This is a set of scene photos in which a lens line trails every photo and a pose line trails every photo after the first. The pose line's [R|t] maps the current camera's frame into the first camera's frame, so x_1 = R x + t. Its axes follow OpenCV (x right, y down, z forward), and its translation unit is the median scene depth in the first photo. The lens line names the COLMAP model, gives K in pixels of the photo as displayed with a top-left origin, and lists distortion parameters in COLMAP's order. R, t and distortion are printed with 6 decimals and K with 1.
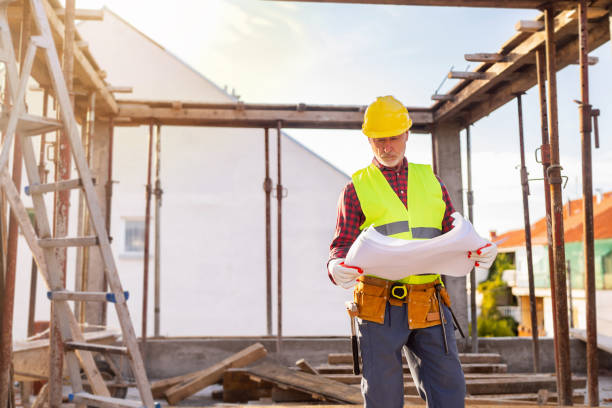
lens RADIAL K [[720.9, 0, 309.4], [0, 720.9, 202.6], [0, 0, 1]] dist [0.026536, 0.000000]
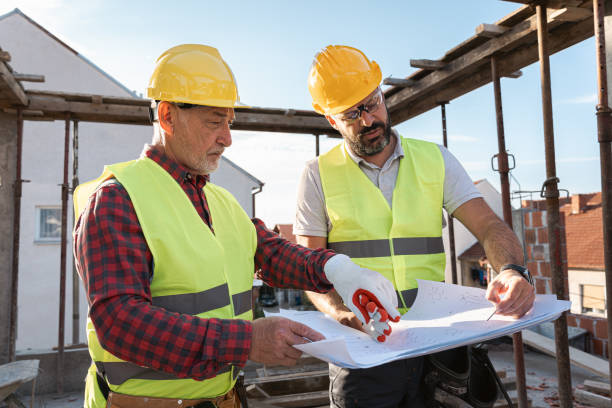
lens RADIAL K [[490.7, 0, 310.1], [0, 490.7, 198.9], [0, 0, 1]] dist [0.017526, -0.022872]
pose [[0.970768, -0.000396, 0.240019, -0.068906], [-0.006771, 0.999555, 0.029034, -0.026374], [-0.239923, -0.029811, 0.970334, 0.310801]]
